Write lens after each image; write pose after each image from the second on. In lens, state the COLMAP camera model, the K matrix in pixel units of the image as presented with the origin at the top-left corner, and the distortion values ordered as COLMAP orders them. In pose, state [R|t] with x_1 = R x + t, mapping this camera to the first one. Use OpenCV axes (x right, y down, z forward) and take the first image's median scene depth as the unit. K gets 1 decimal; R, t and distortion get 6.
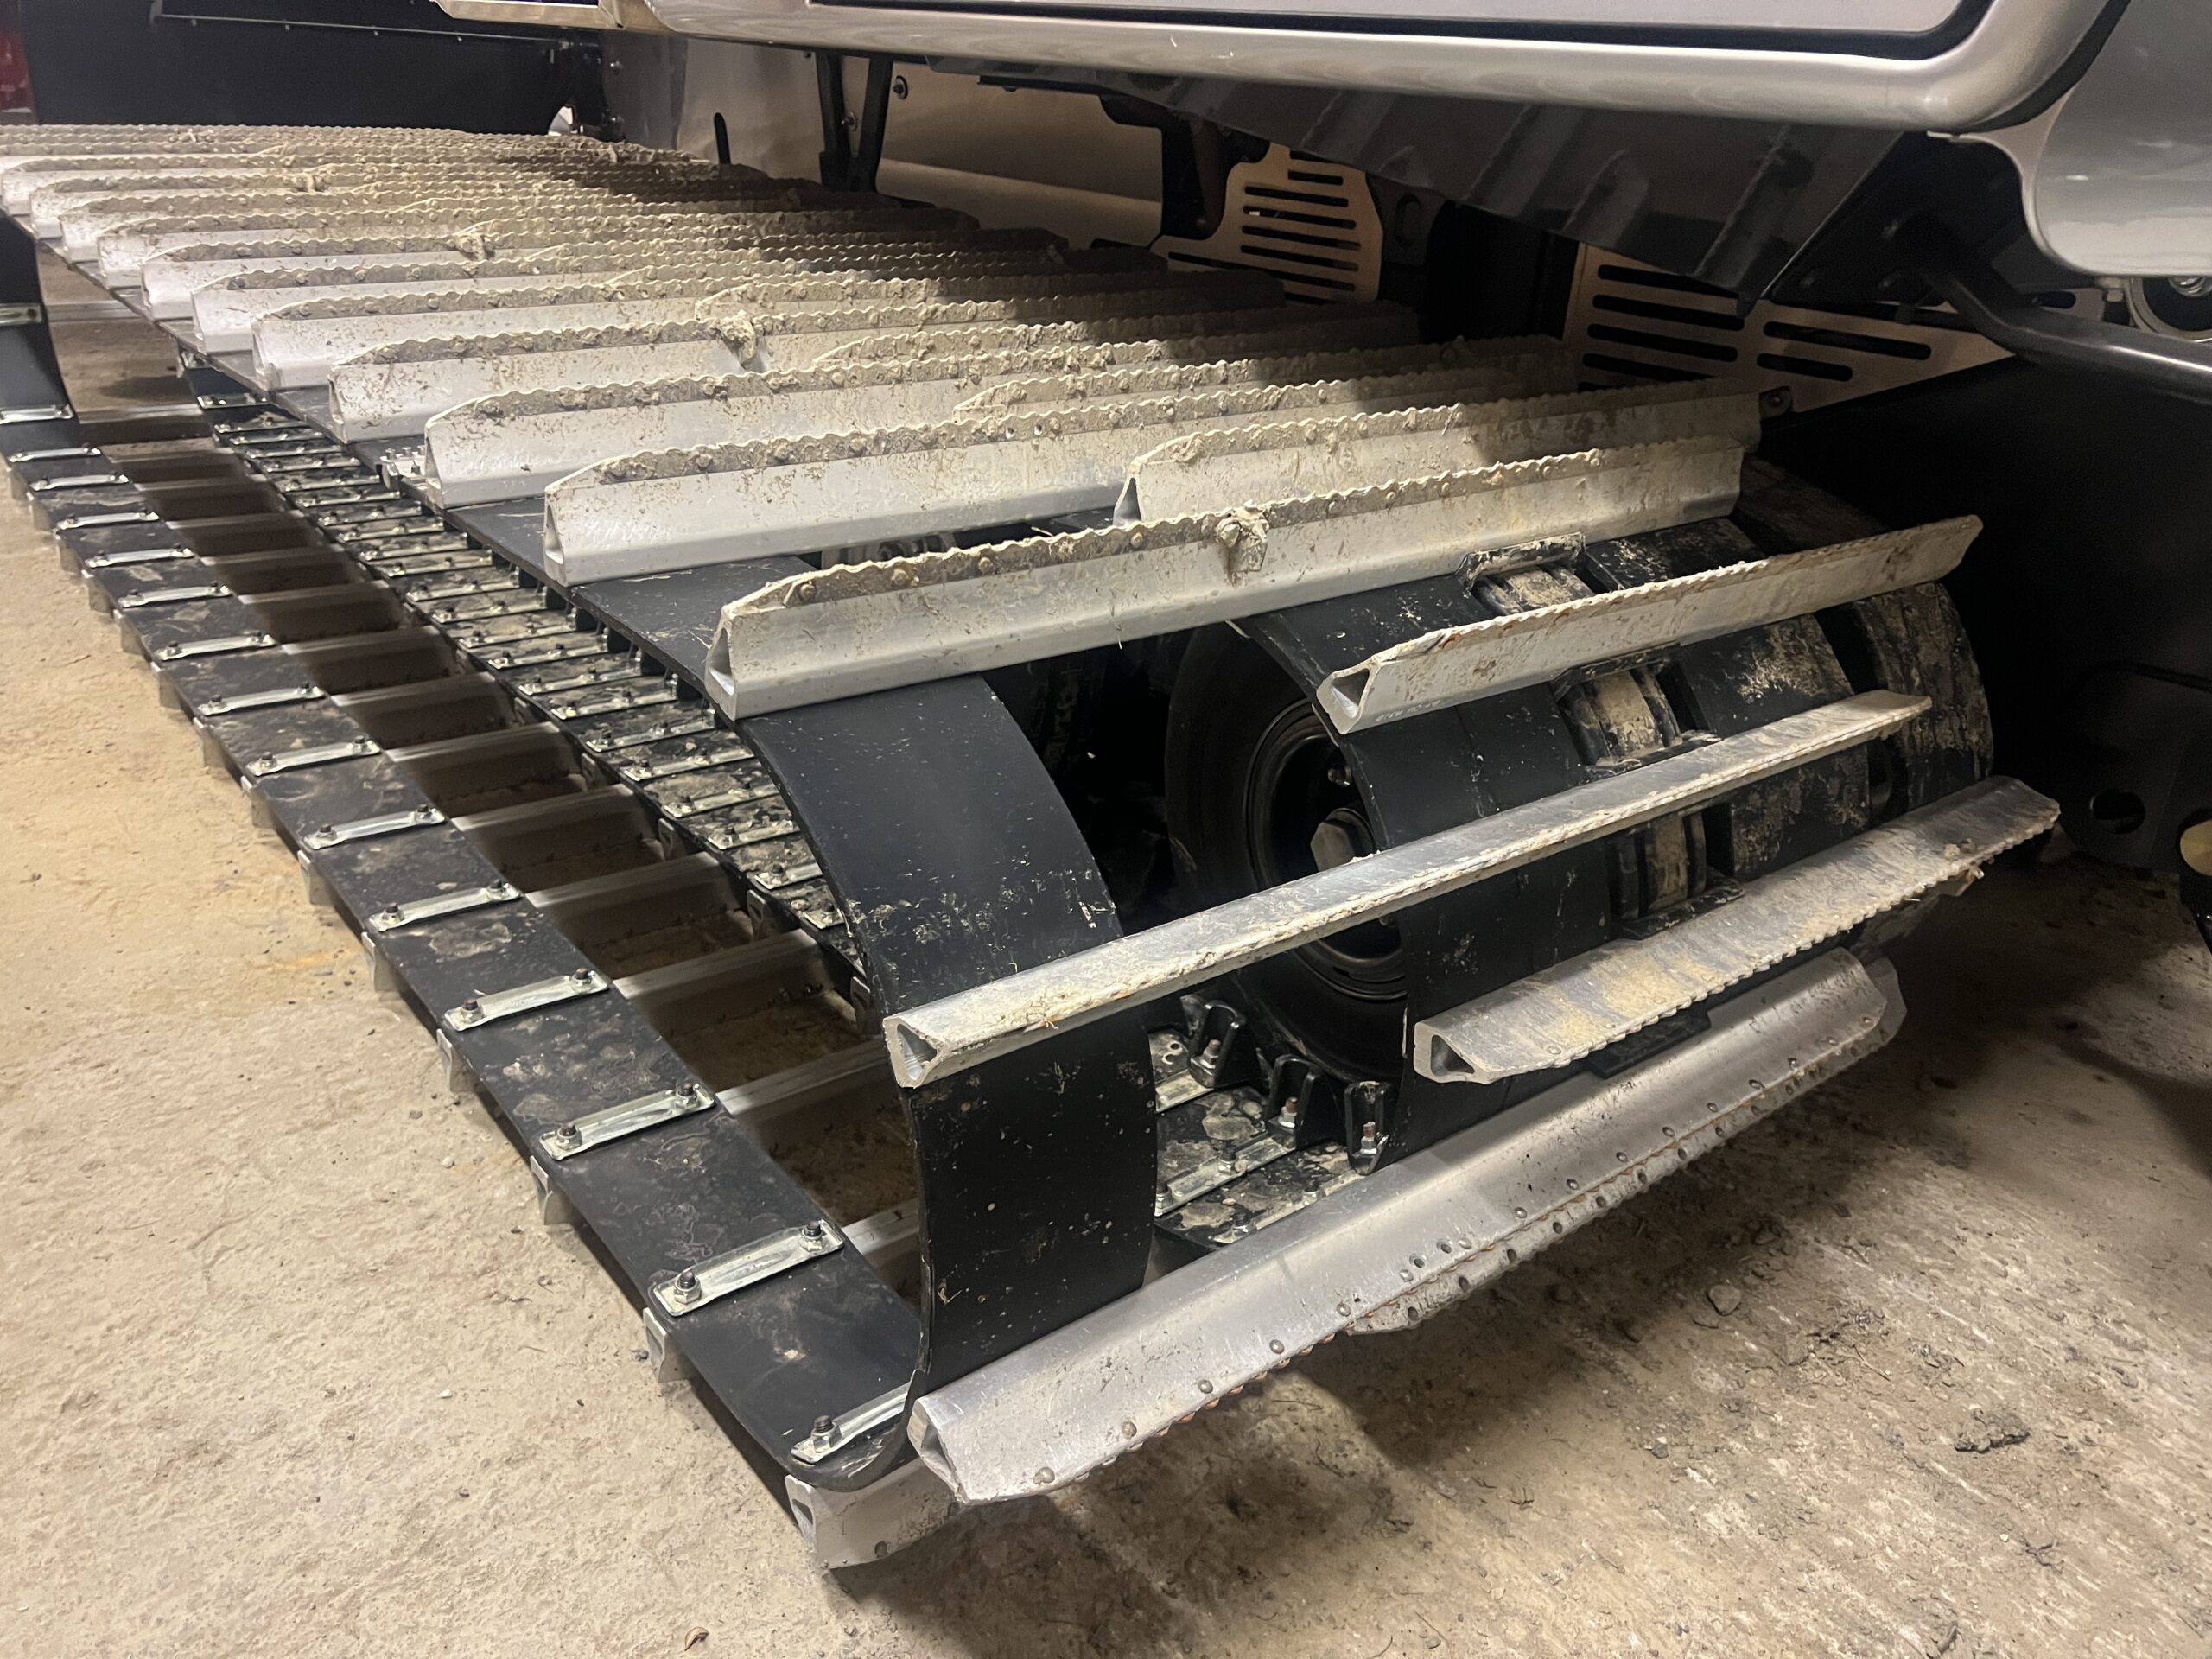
lens RADIAL K [[1676.6, 0, 1106.0], [0, 1676.6, 829.5], [0, 0, 1]] dist [0.054975, -0.055726]
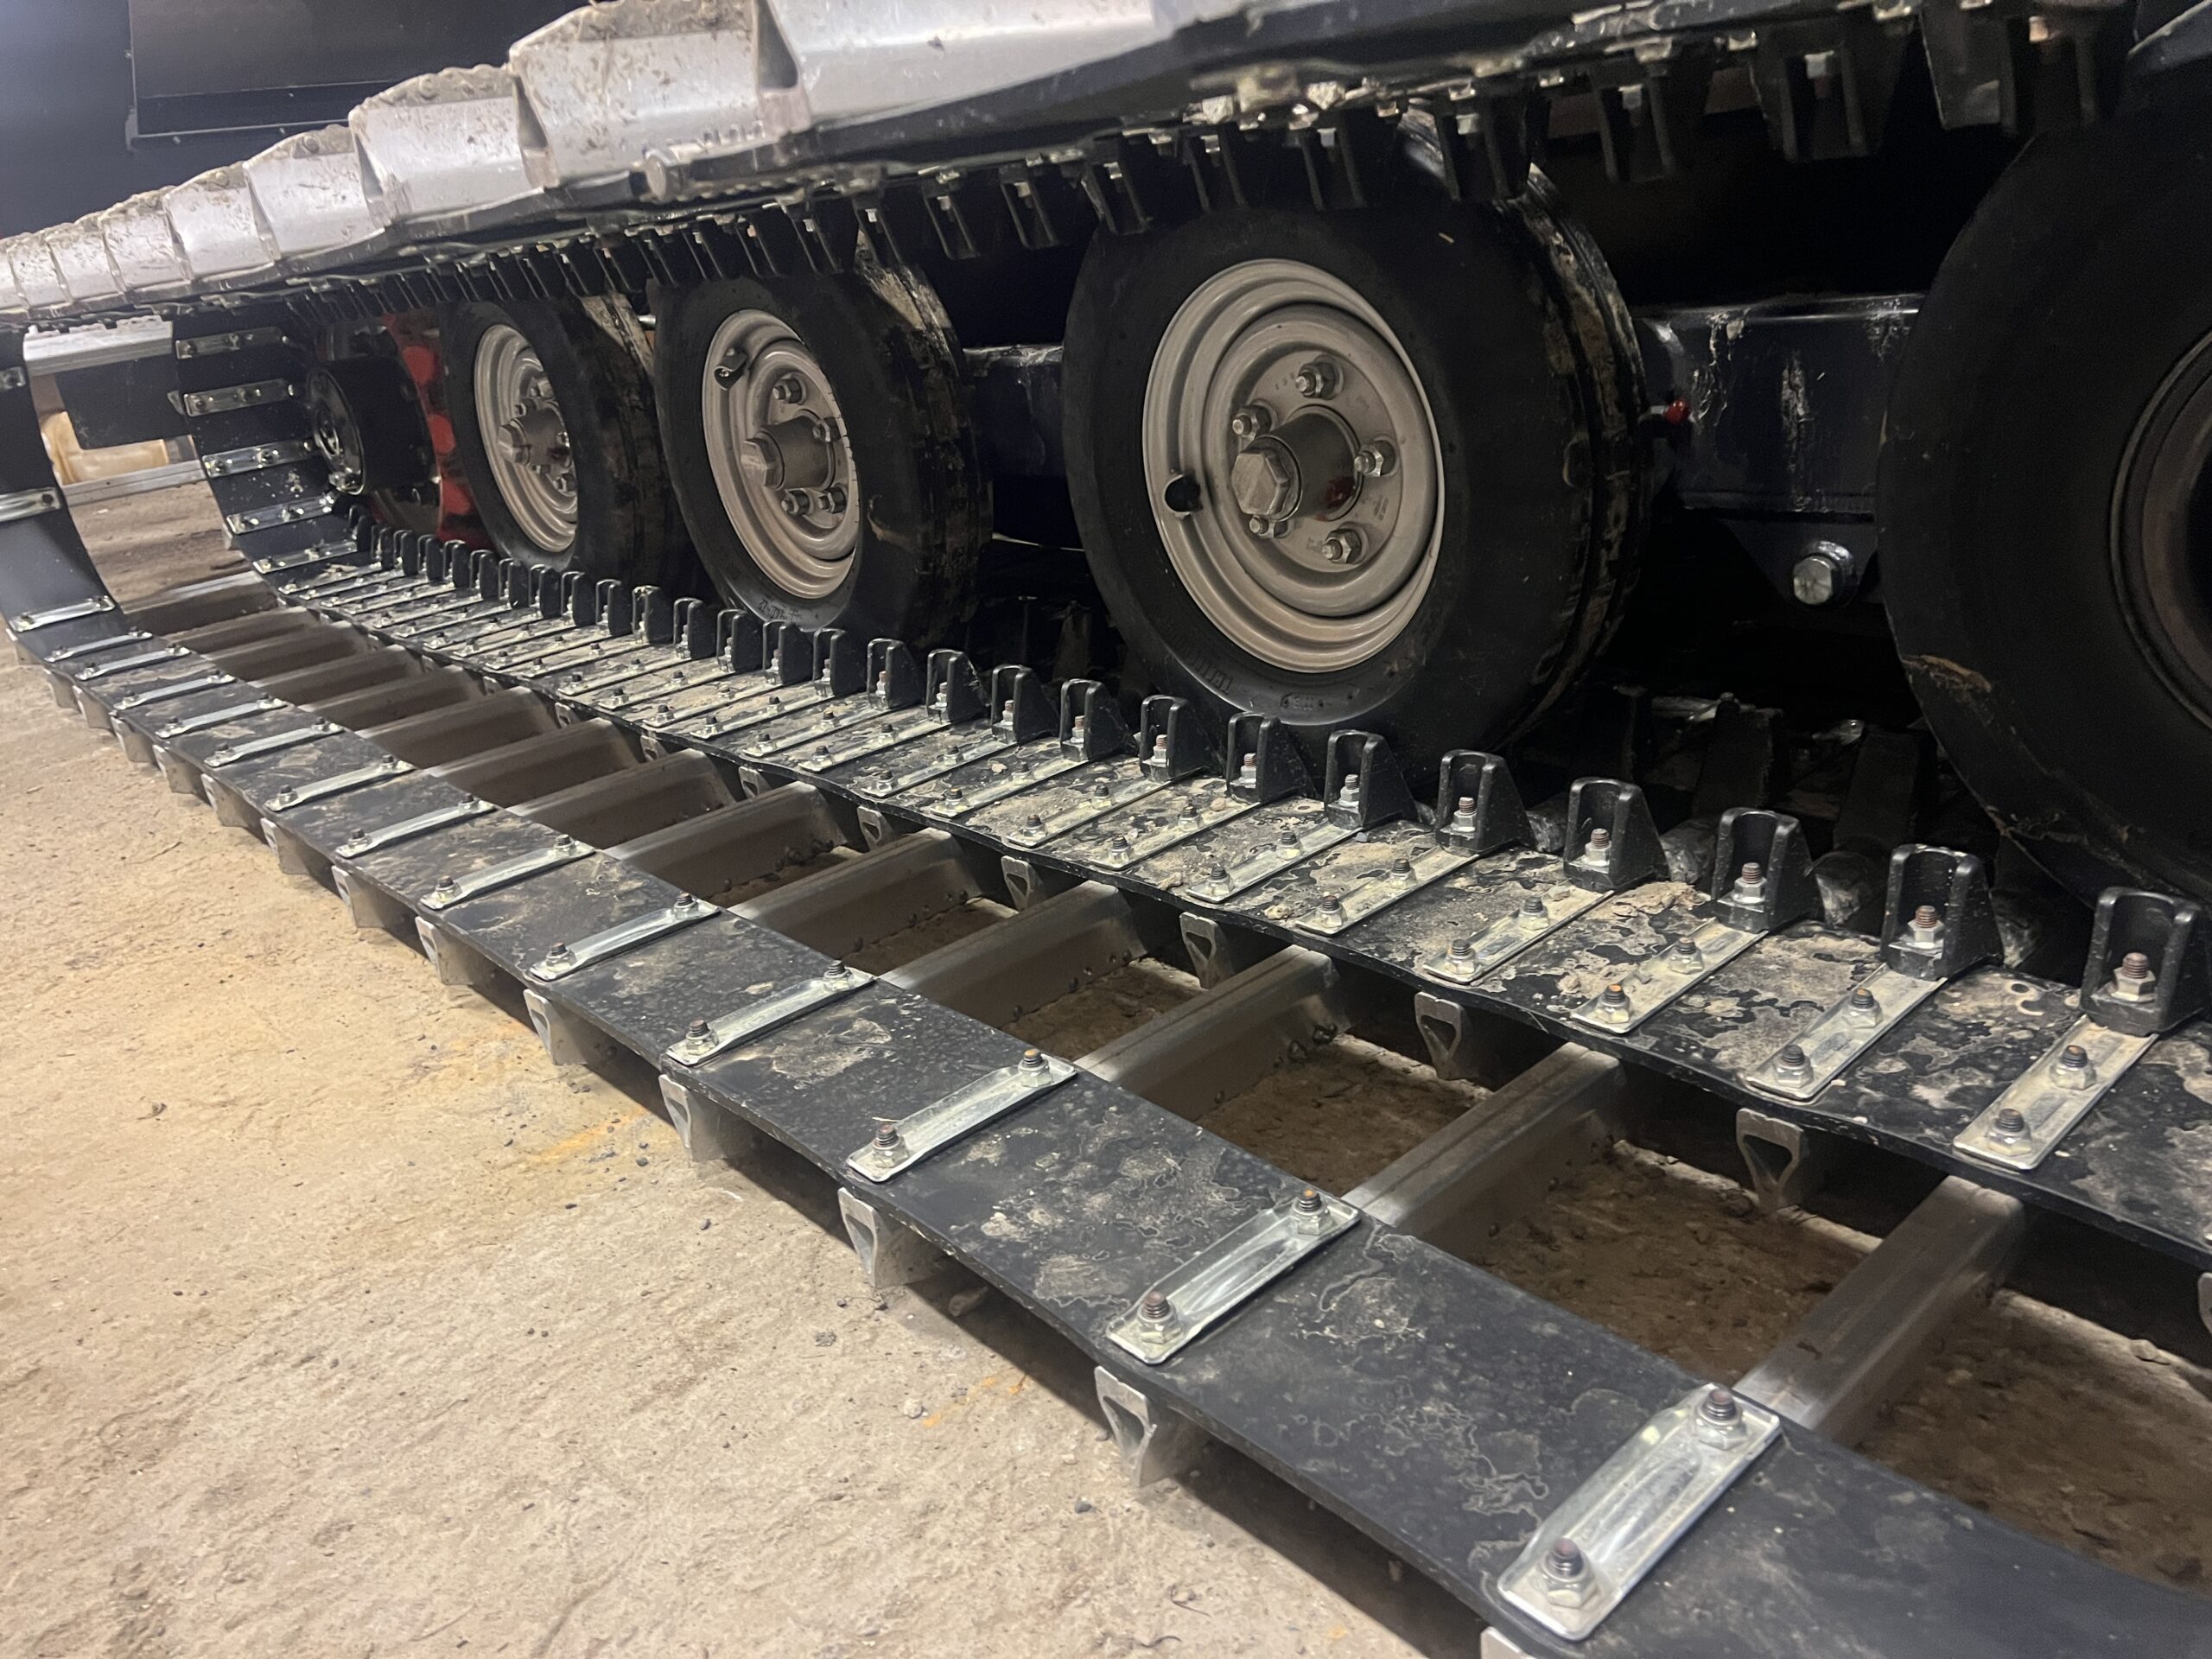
lens RADIAL K [[1676.6, 0, 1106.0], [0, 1676.6, 829.5], [0, 0, 1]] dist [0.054975, -0.055726]
pose [[0.978575, -0.203829, -0.029076, -0.204778], [0.201037, 0.976409, -0.078794, 0.047203], [0.044450, 0.071261, 0.996467, 0.313994]]
